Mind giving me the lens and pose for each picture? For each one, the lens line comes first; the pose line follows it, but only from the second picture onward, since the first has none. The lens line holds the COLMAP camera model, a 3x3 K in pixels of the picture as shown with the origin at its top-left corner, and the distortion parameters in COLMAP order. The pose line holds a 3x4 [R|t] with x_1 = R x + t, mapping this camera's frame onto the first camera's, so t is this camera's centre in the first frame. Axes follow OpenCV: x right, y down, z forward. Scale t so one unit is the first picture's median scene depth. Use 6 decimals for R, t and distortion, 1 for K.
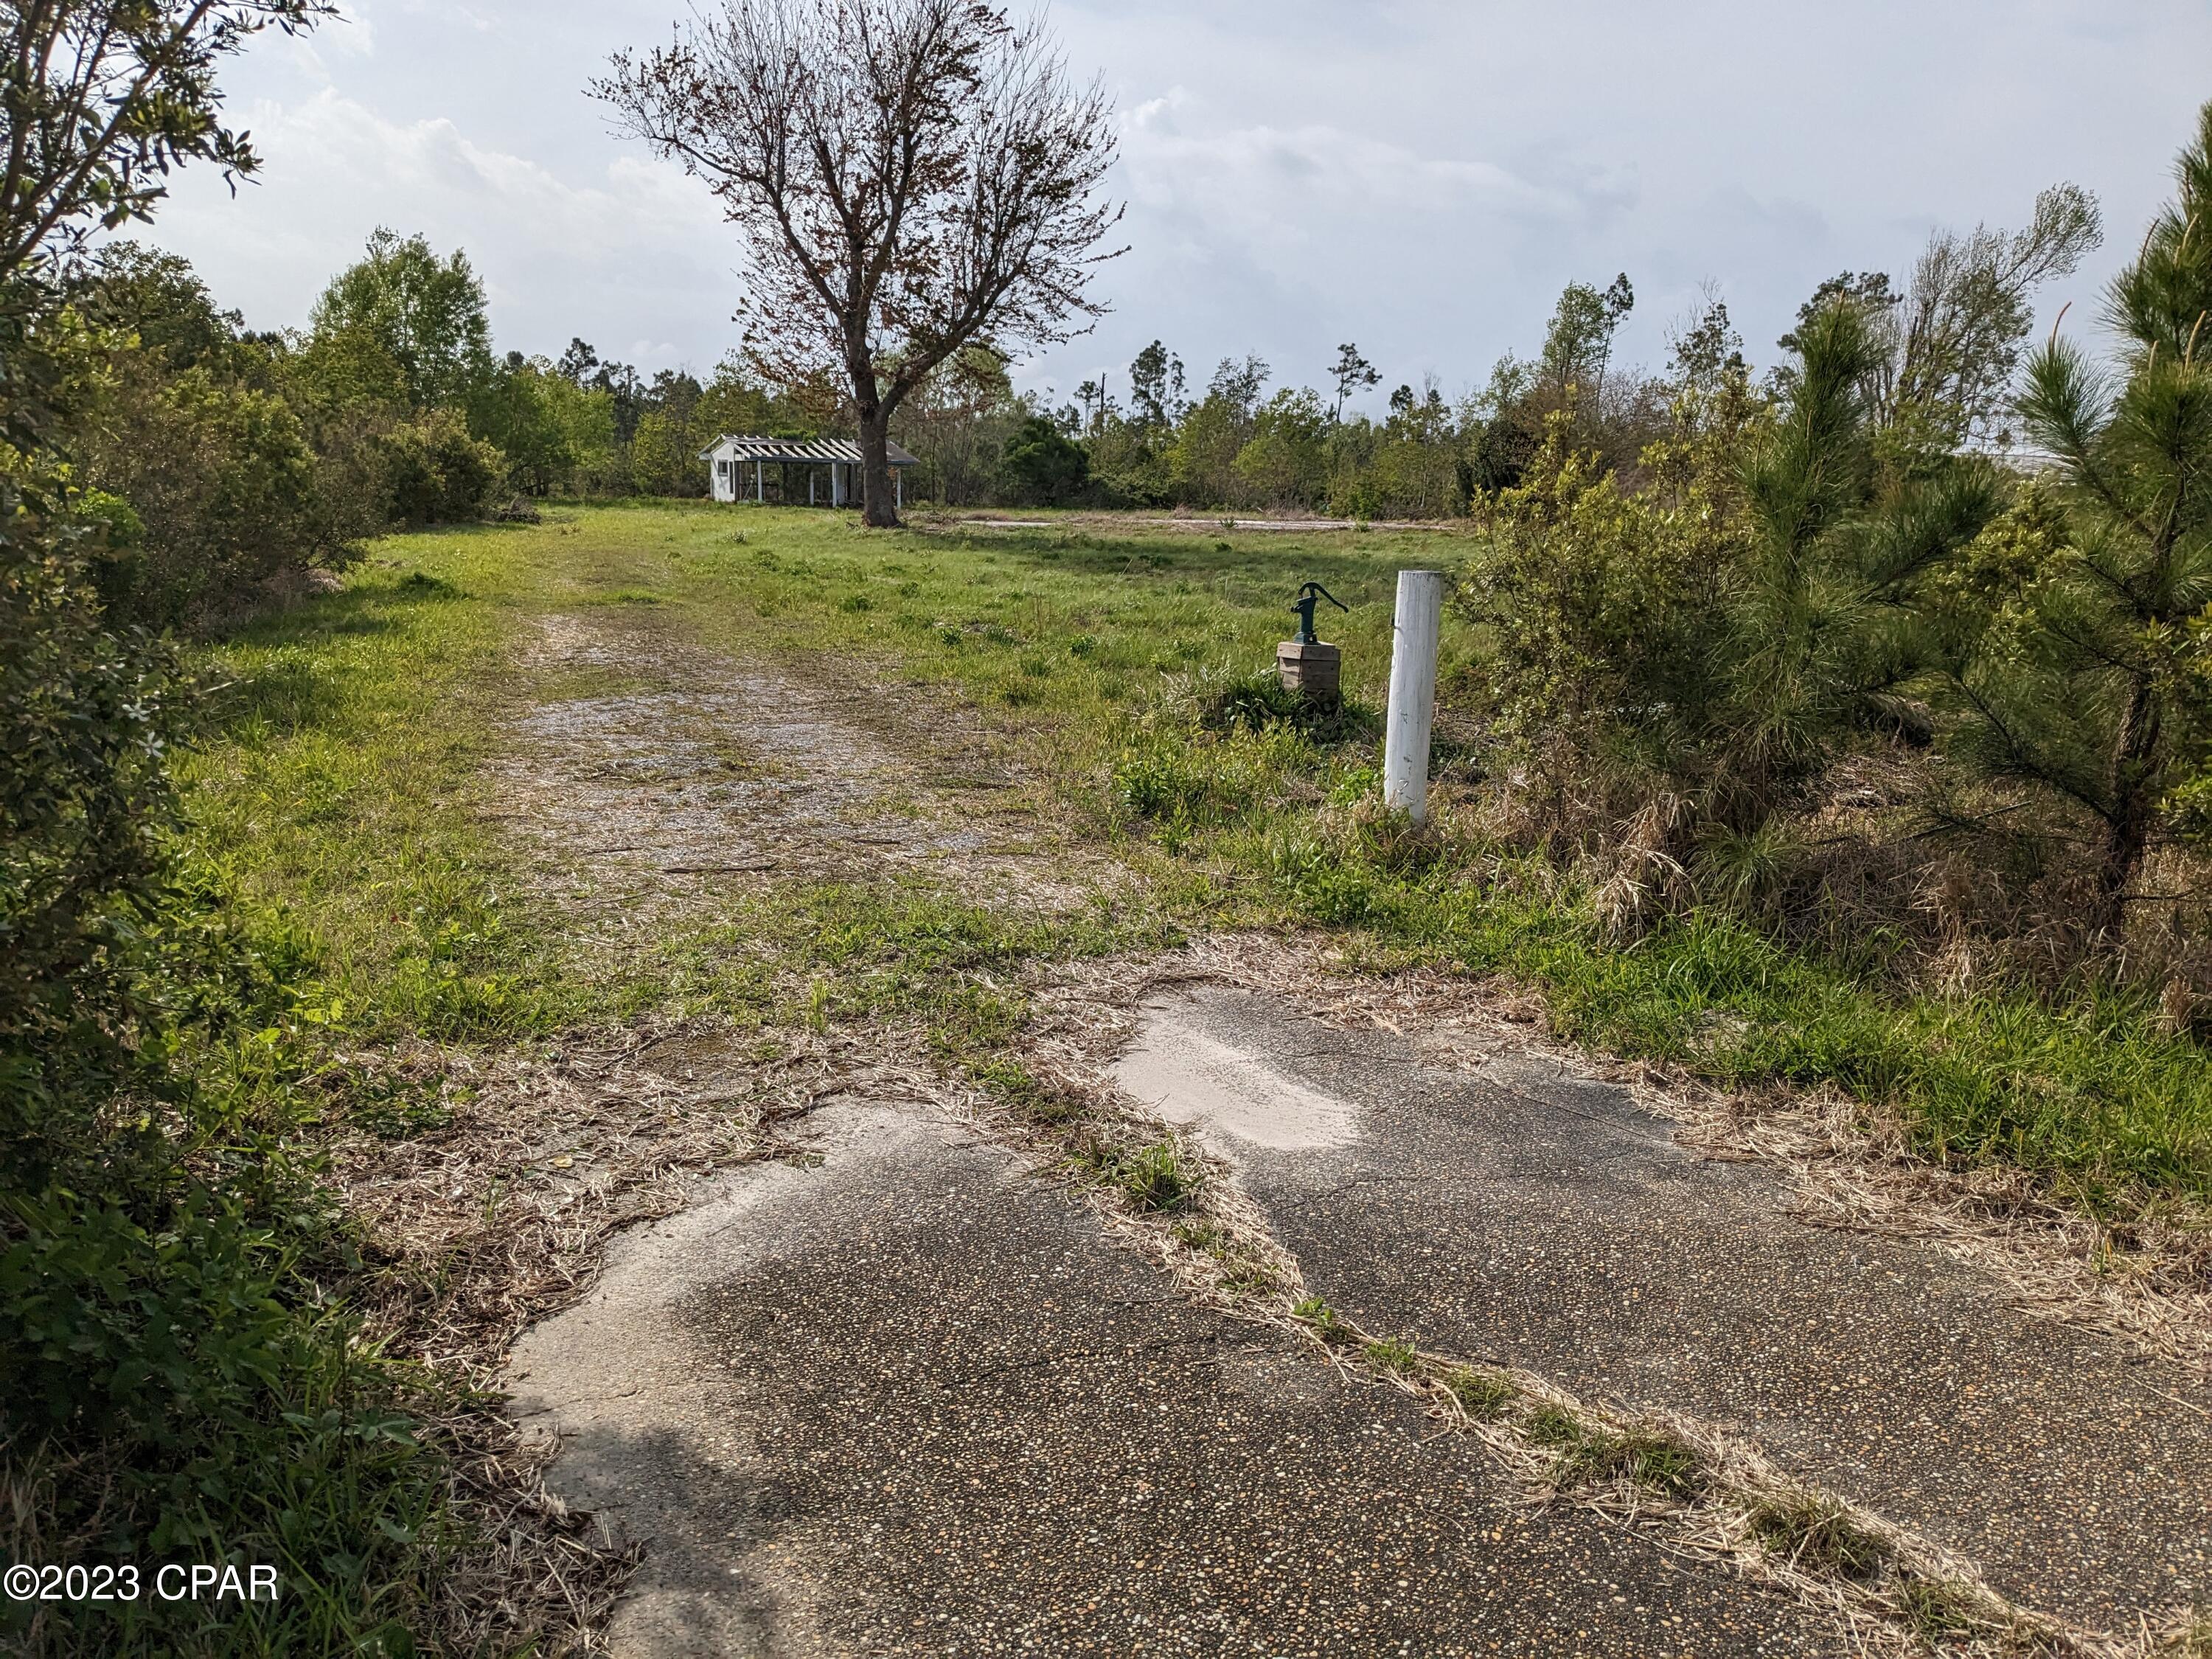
lens RADIAL K [[1776.0, 0, 1104.7], [0, 1776.0, 830.9], [0, 0, 1]] dist [0.026276, -0.023221]
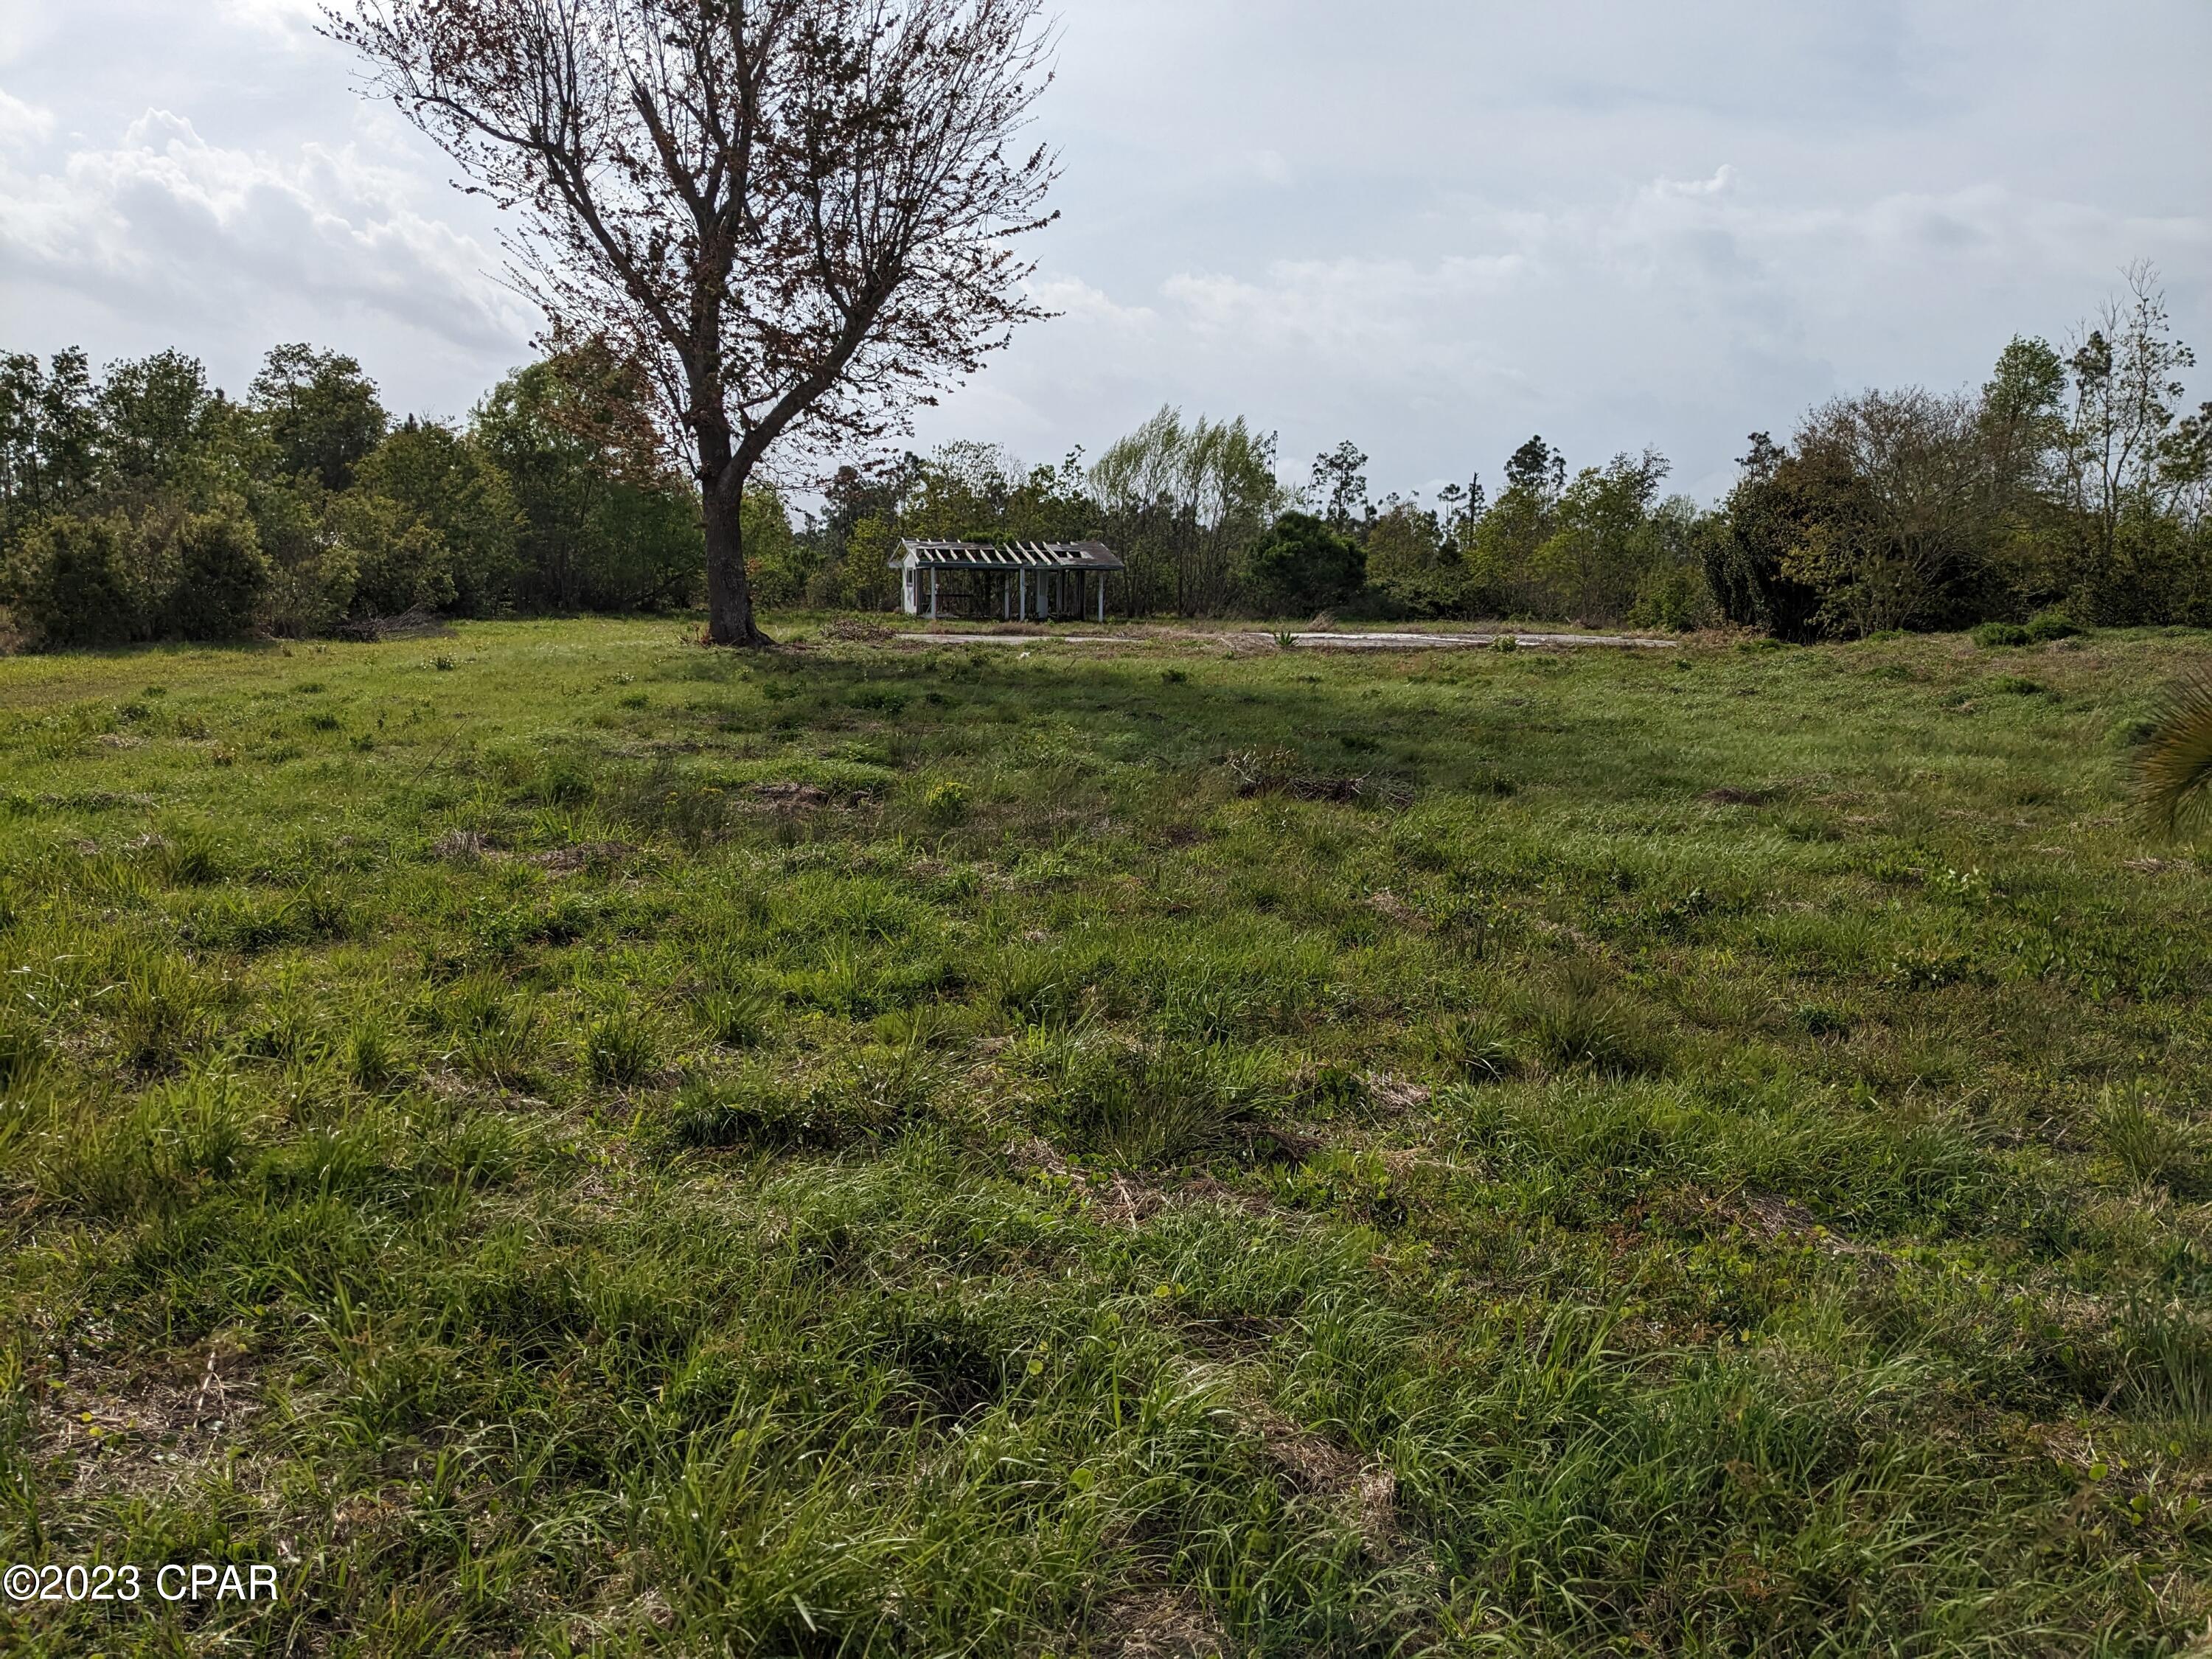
lens RADIAL K [[1776.0, 0, 1110.2], [0, 1776.0, 832.9], [0, 0, 1]] dist [0.026276, -0.023221]
pose [[0.971132, 0.021719, -0.237550, 0.076091], [-0.036268, 0.997712, -0.057049, -0.029620], [0.235768, 0.064017, 0.969699, 0.168856]]
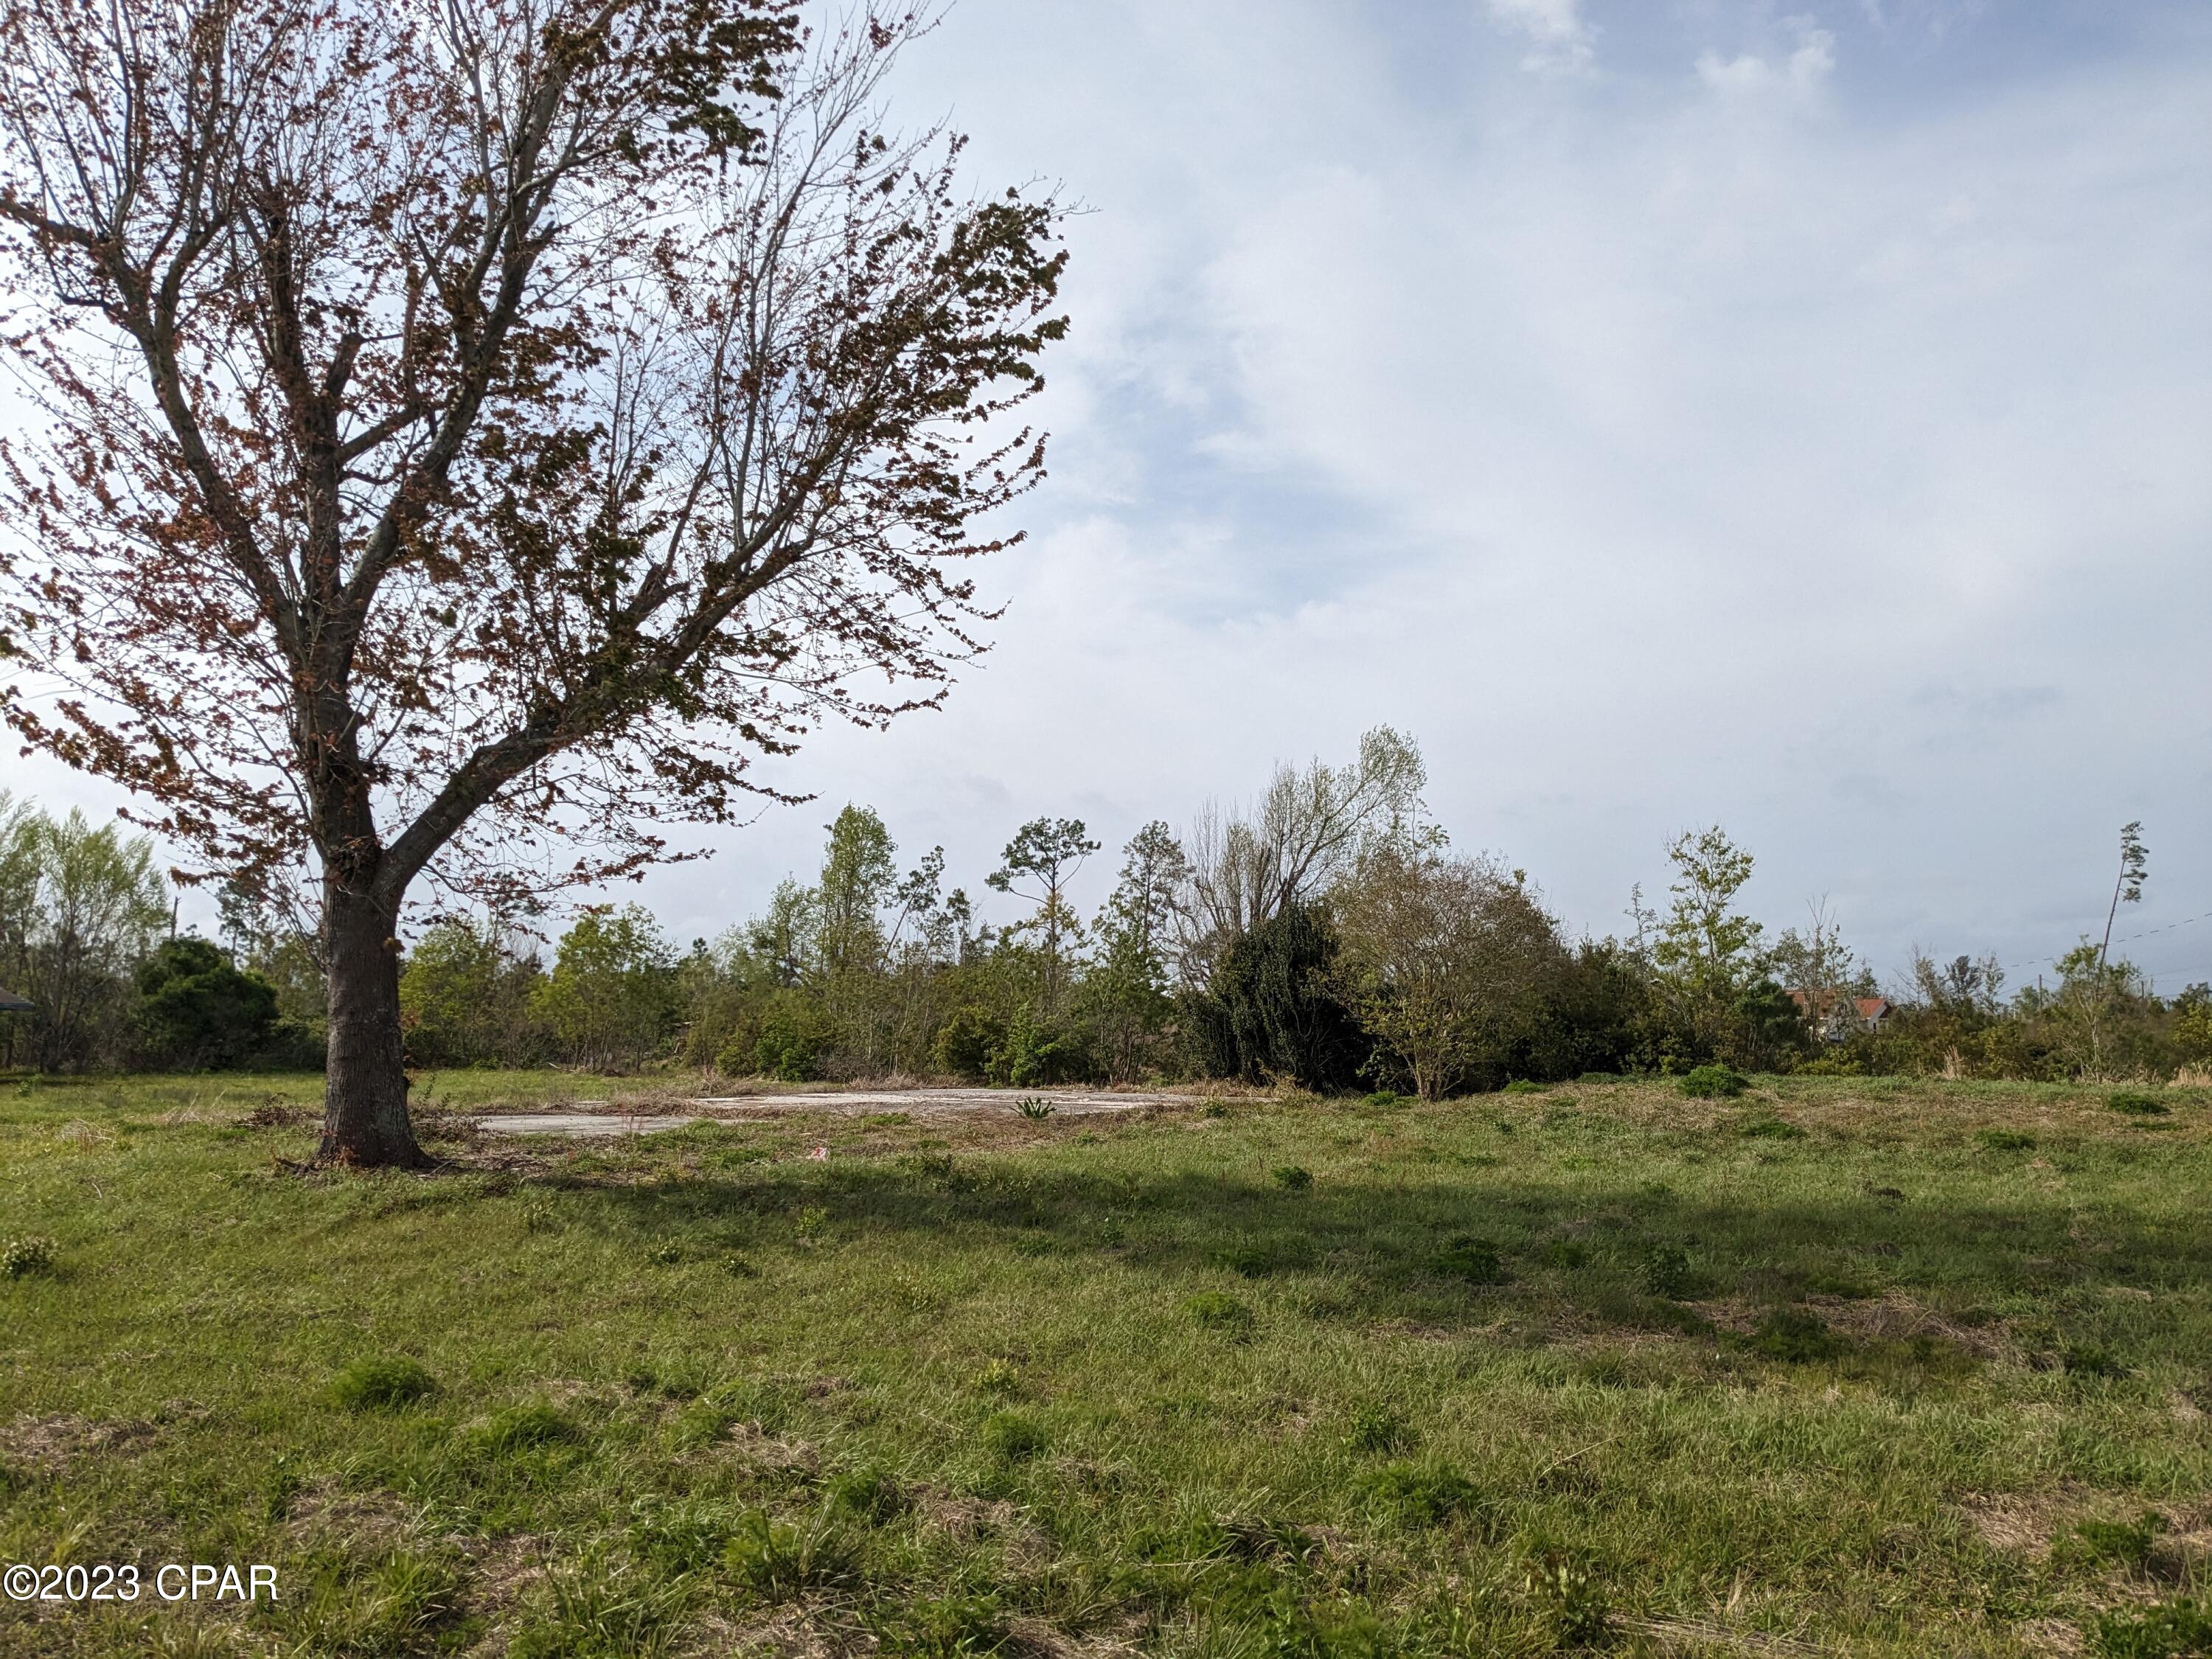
lens RADIAL K [[1776.0, 0, 1111.6], [0, 1776.0, 819.3], [0, 0, 1]] dist [0.026276, -0.023221]
pose [[0.864567, 0.048598, 0.500161, -0.081974], [0.105852, 0.955369, -0.275802, -0.053194], [-0.491242, 0.291392, 0.820836, 0.264144]]
